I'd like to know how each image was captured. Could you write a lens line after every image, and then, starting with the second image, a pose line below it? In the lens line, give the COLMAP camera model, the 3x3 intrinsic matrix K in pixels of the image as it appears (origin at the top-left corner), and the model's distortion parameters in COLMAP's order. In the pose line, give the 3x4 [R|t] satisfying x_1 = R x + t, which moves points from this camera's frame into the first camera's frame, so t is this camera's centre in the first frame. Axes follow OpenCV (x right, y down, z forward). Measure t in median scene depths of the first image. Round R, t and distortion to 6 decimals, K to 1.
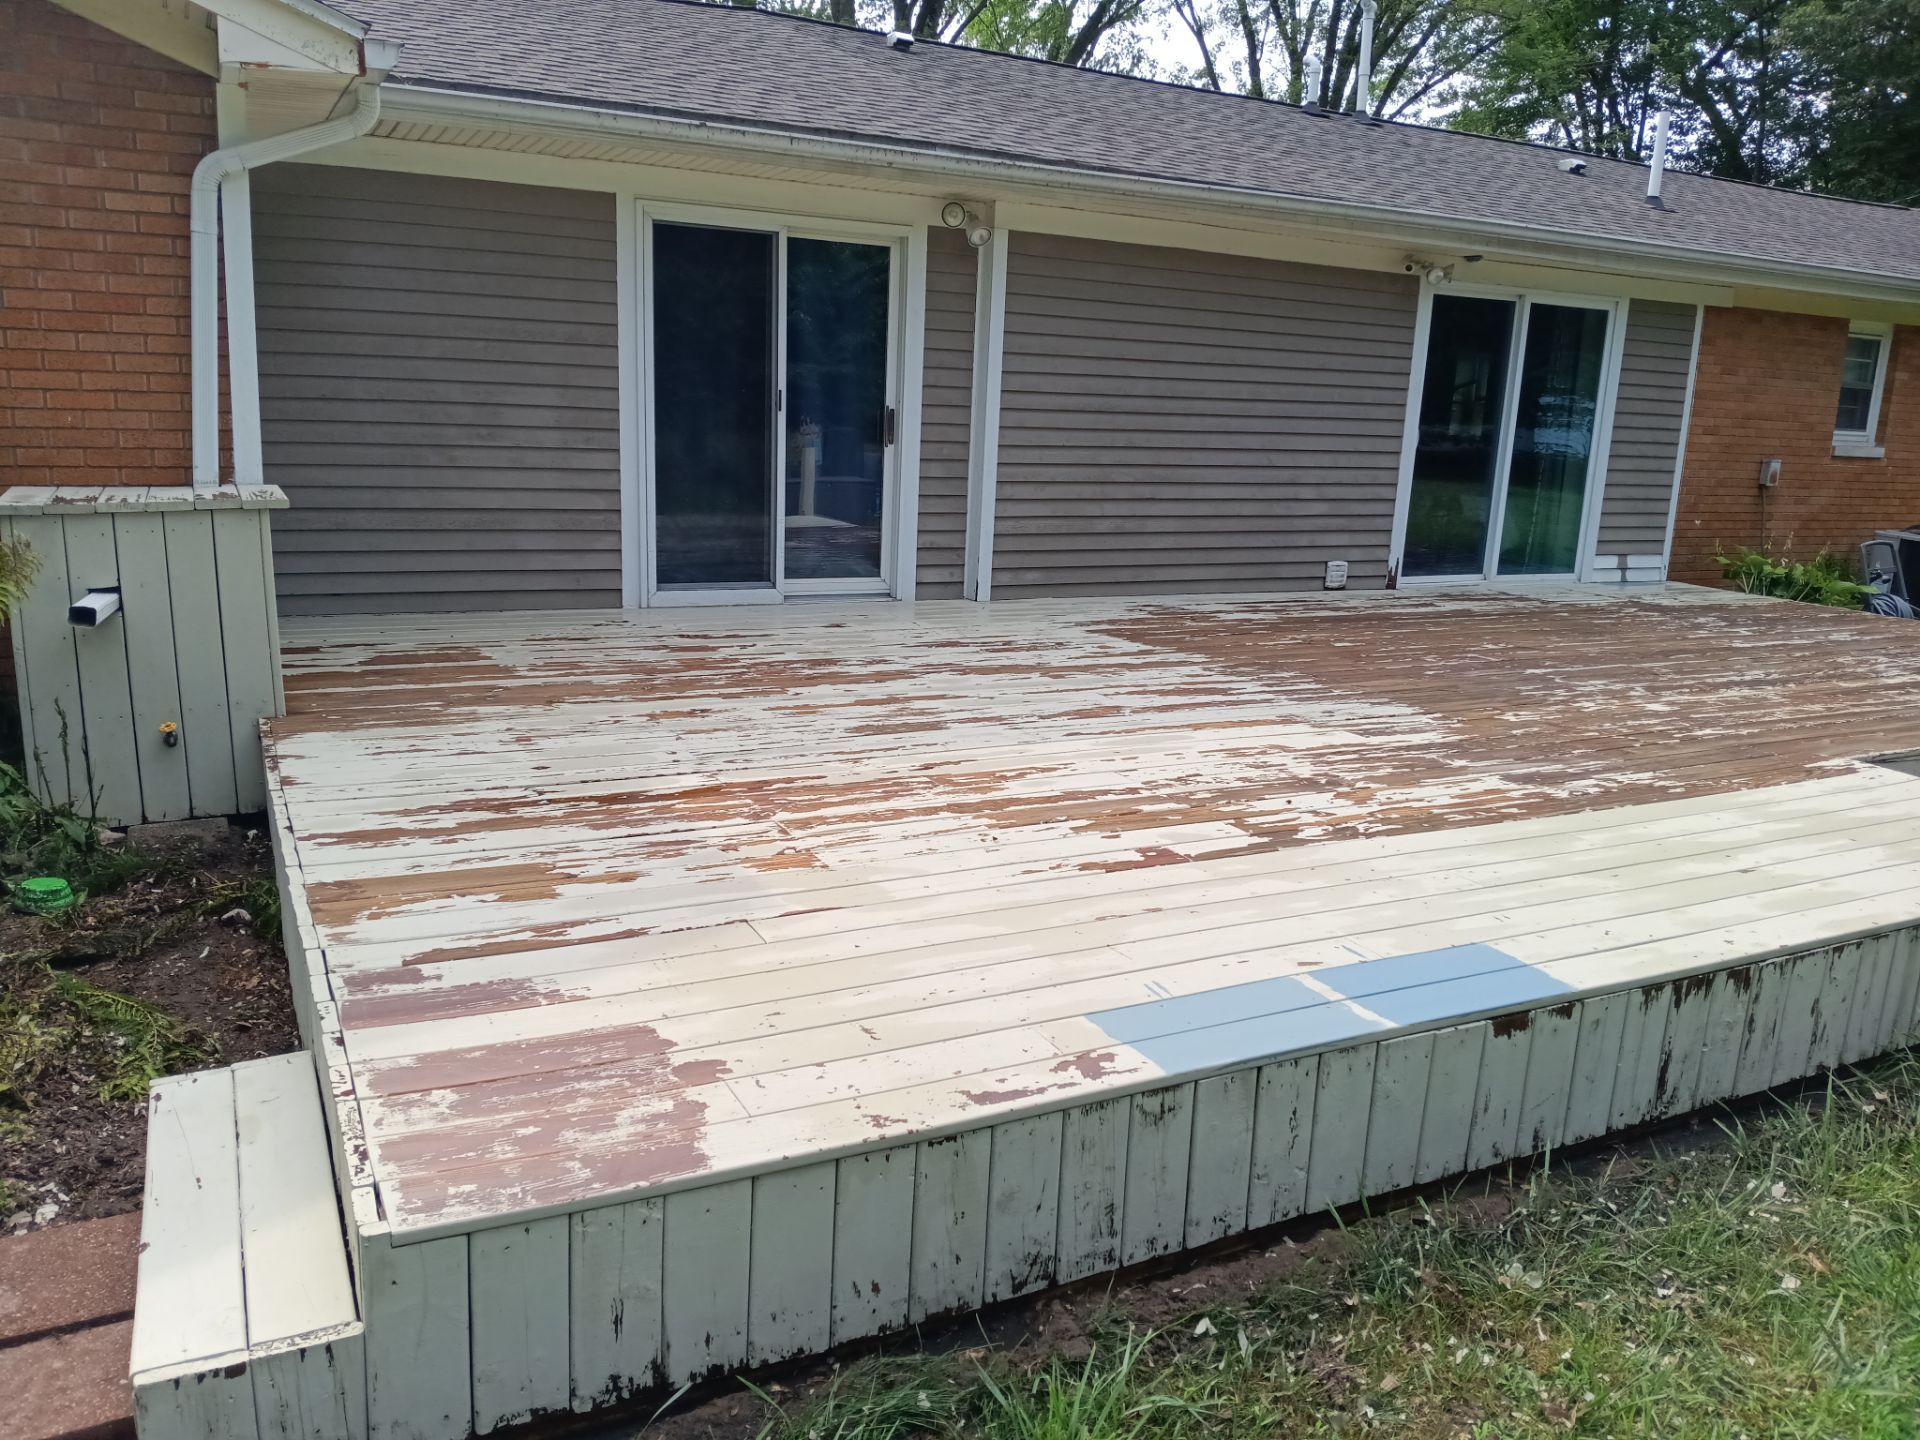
lens RADIAL K [[1459.7, 0, 959.6], [0, 1459.7, 718.5], [0, 0, 1]] dist [0.054598, -0.114240]
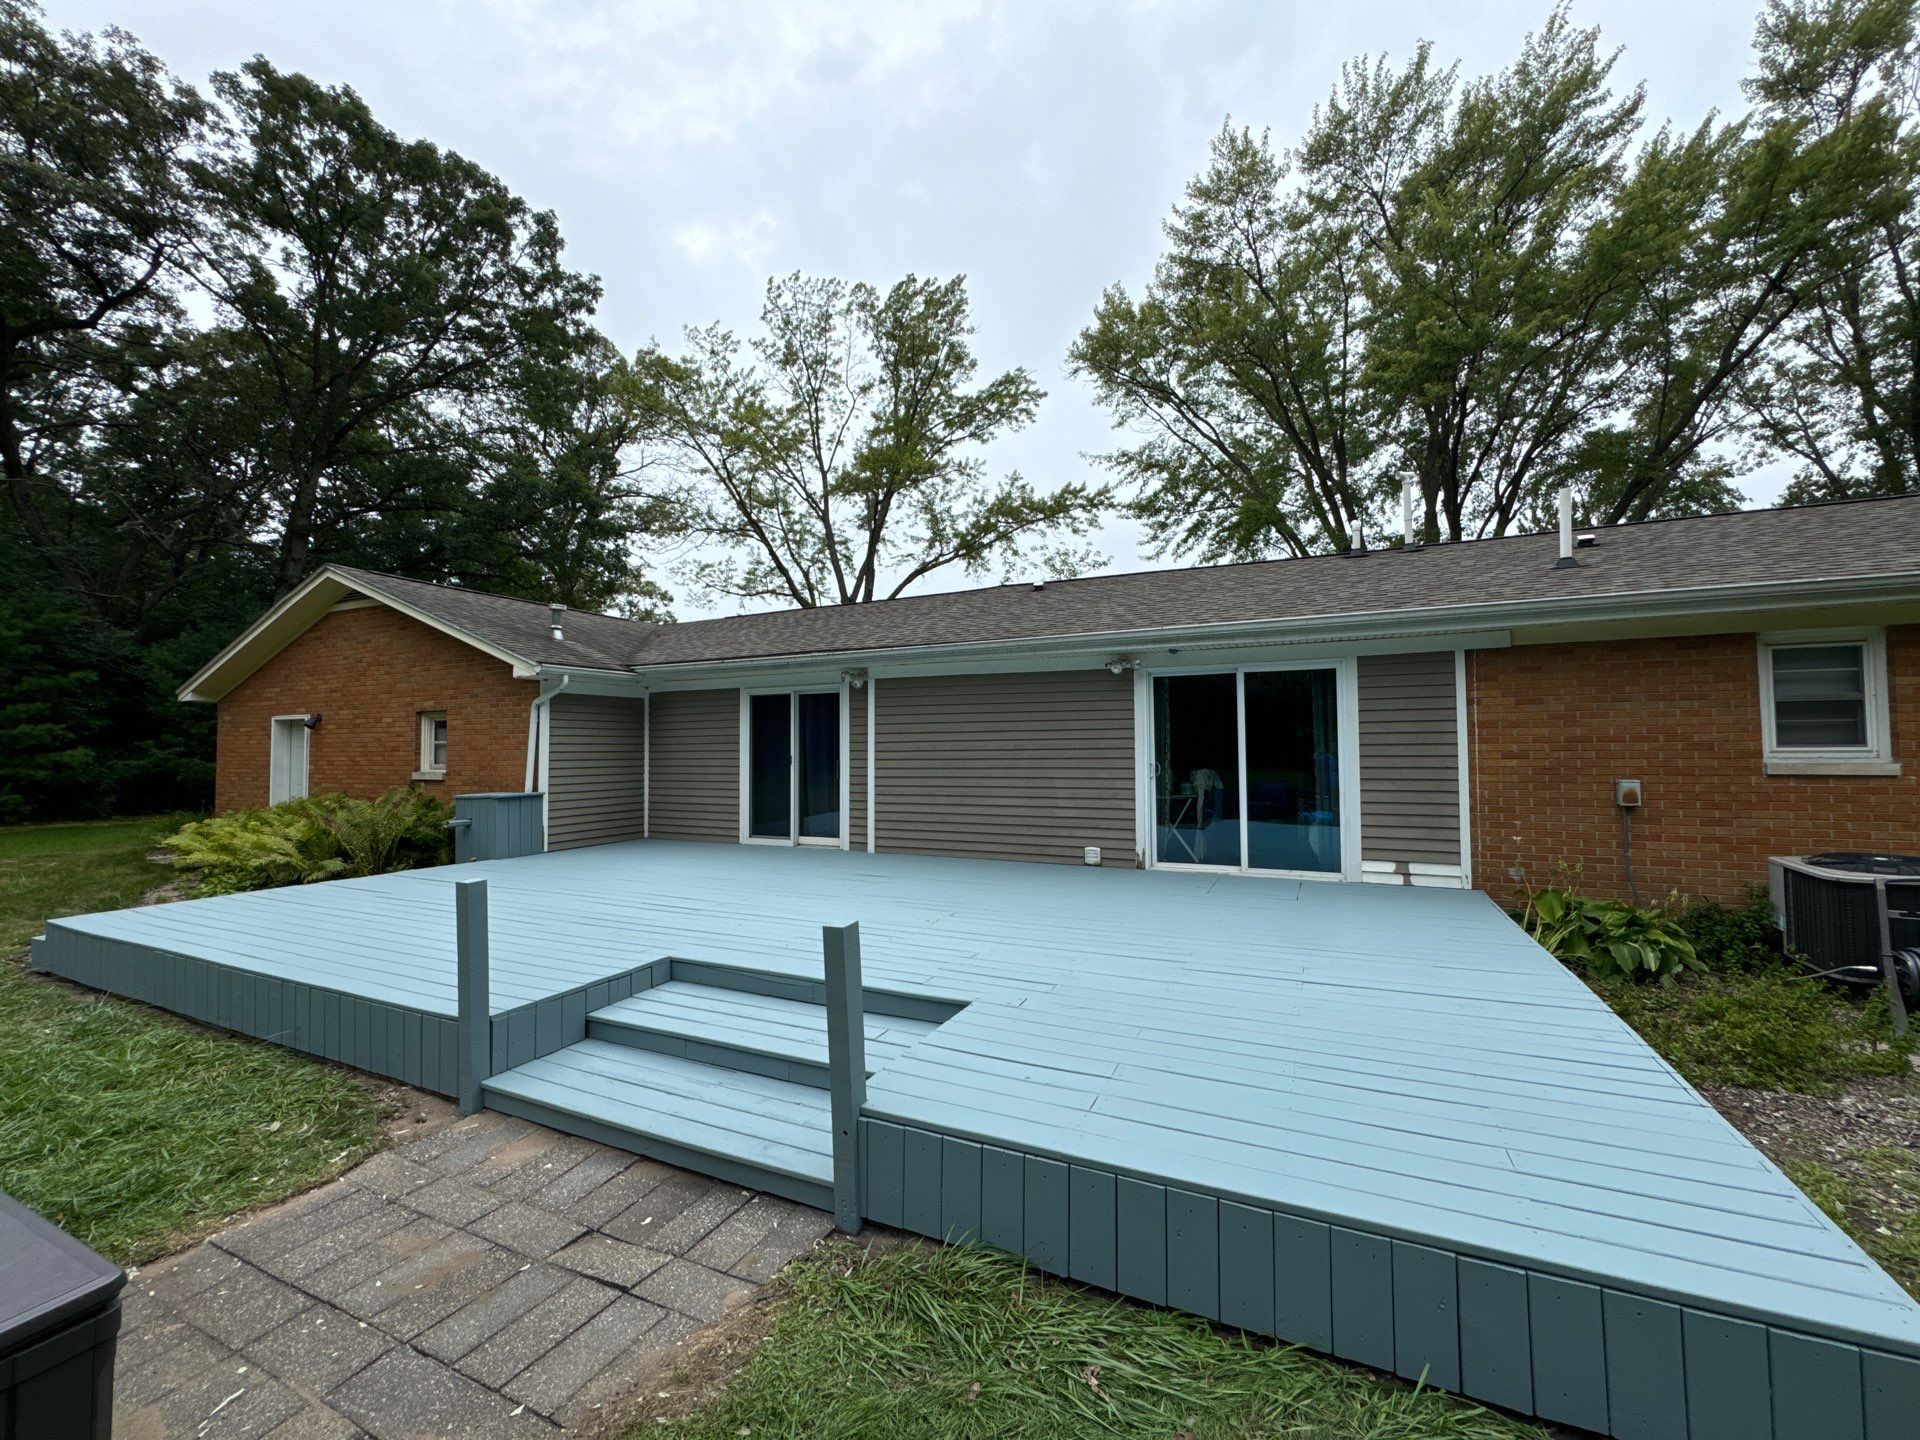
lens RADIAL K [[762.4, 0, 959.1], [0, 762.4, 714.5], [0, 0, 1]] dist [-0.001455, 0.000071]
pose [[0.605433, -0.083101, -0.791546, 1.008348], [-0.138568, 0.968339, -0.207649, -0.068853], [0.783741, 0.235400, 0.574749, 0.477426]]
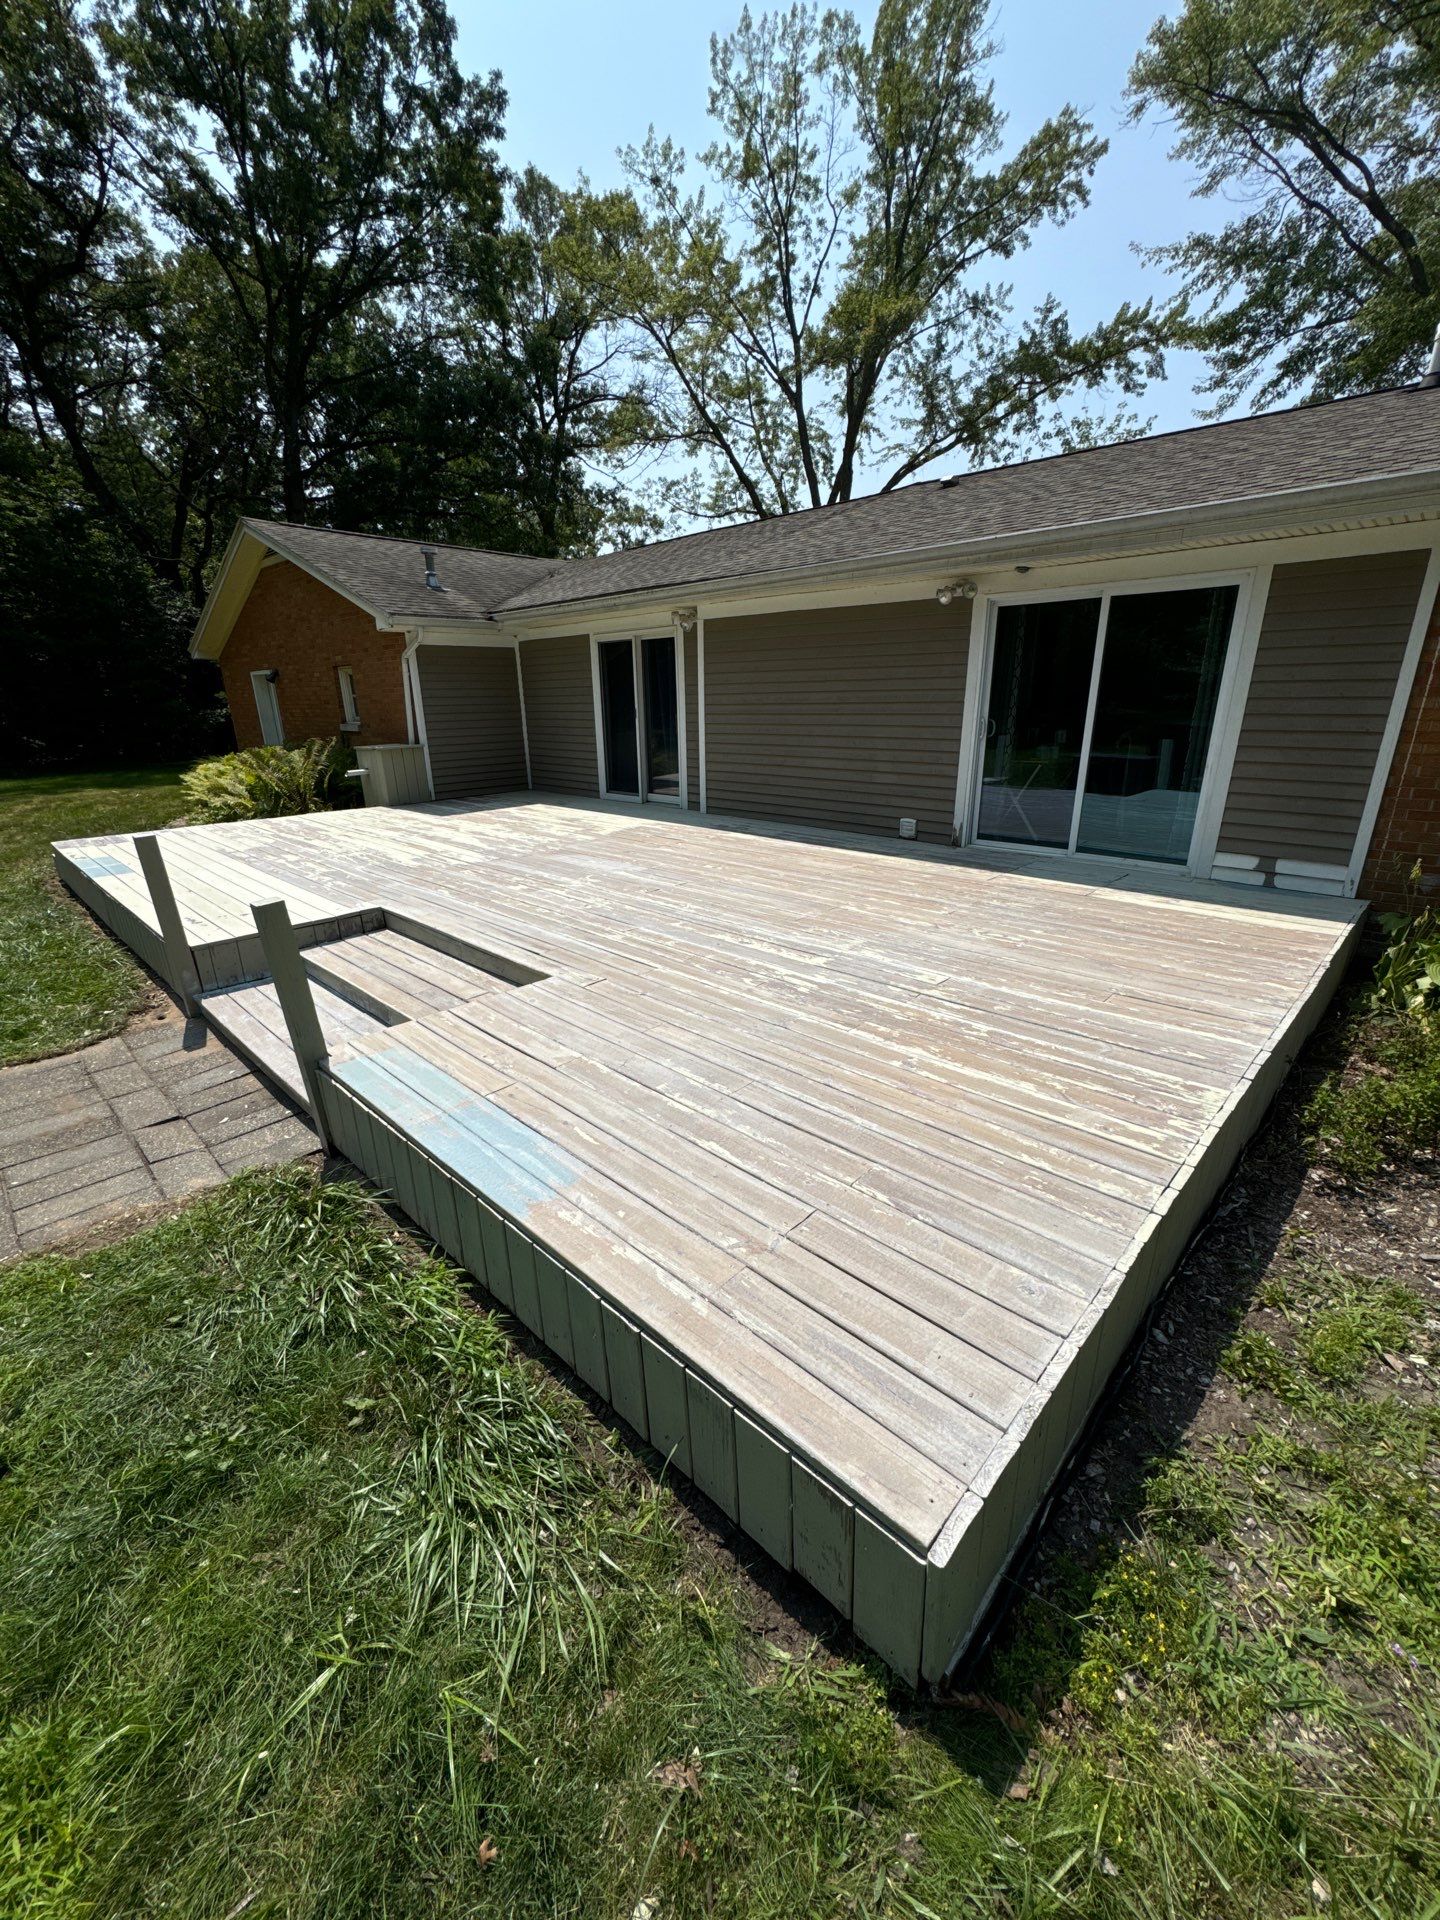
lens RADIAL K [[762.4, 0, 719.3], [0, 762.4, 955.4], [0, 0, 1]] dist [-0.001455, 0.000071]
pose [[0.323117, 0.261114, -0.909624, 1.091174], [-0.176484, 0.960946, 0.213156, -0.128720], [0.929758, 0.091660, 0.356580, 0.717669]]
